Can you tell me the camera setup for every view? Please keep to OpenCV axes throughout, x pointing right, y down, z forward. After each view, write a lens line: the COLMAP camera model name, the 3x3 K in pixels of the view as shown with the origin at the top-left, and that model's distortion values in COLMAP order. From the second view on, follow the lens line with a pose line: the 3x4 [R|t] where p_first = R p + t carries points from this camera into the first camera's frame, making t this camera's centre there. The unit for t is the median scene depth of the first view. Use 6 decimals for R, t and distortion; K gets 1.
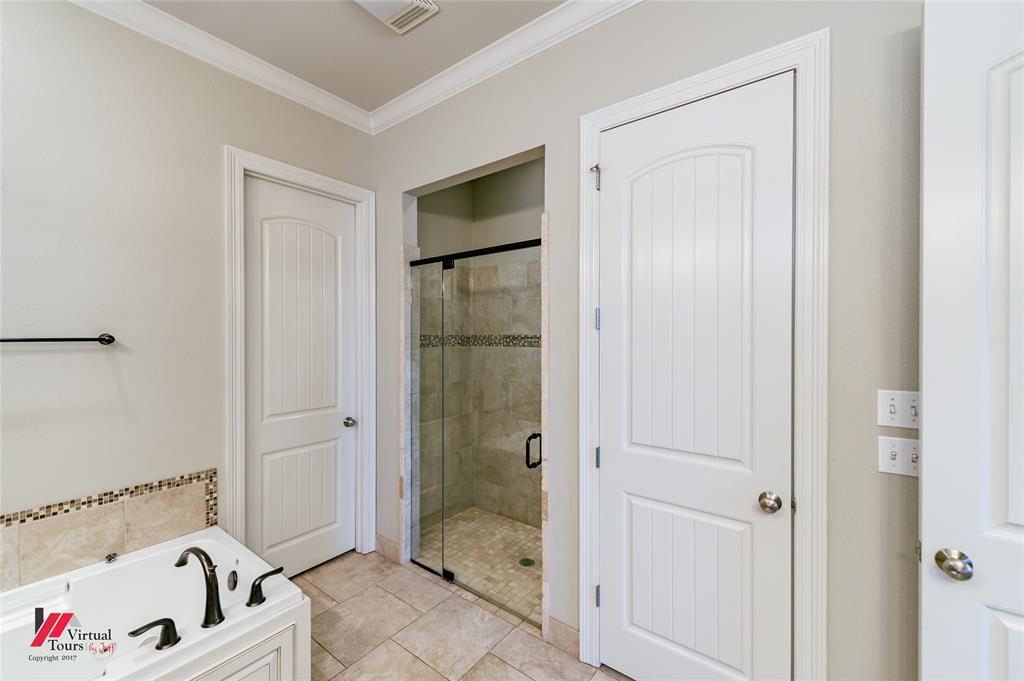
lens RADIAL K [[405.2, 0, 507.2], [0, 405.2, 337.3], [0, 0, 1]] dist [0.011201, -0.001603]
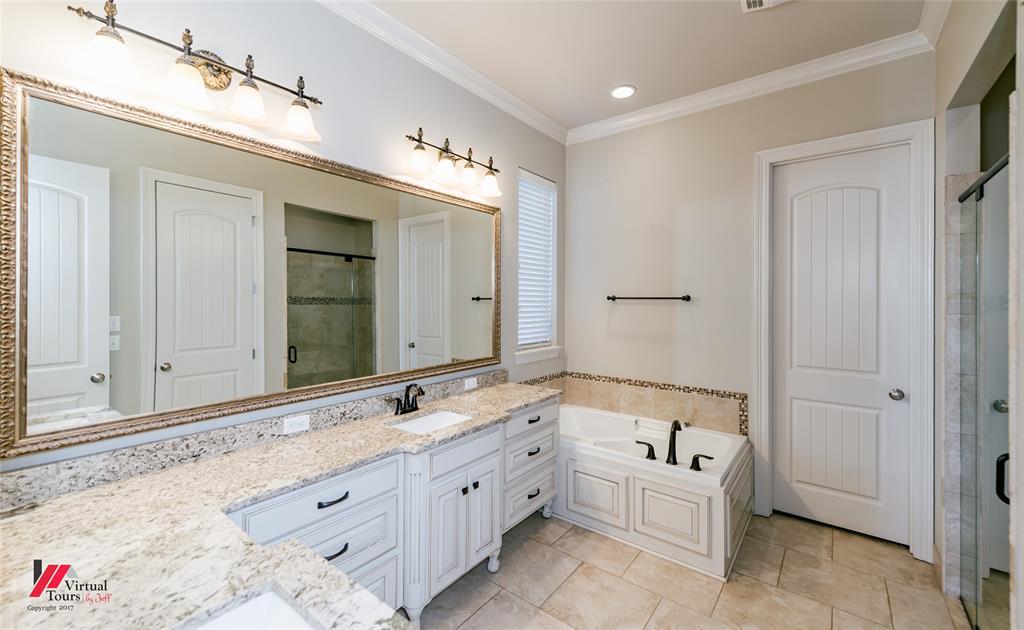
lens RADIAL K [[409.1, 0, 512.4], [0, 409.1, 303.7], [0, 0, 1]] dist [0.012560, 0.000035]
pose [[-0.007518, 0.007403, -0.999944, 0.661550], [-0.011800, 0.999902, 0.007492, 0.019918], [0.999902, 0.011856, -0.007430, 0.228628]]
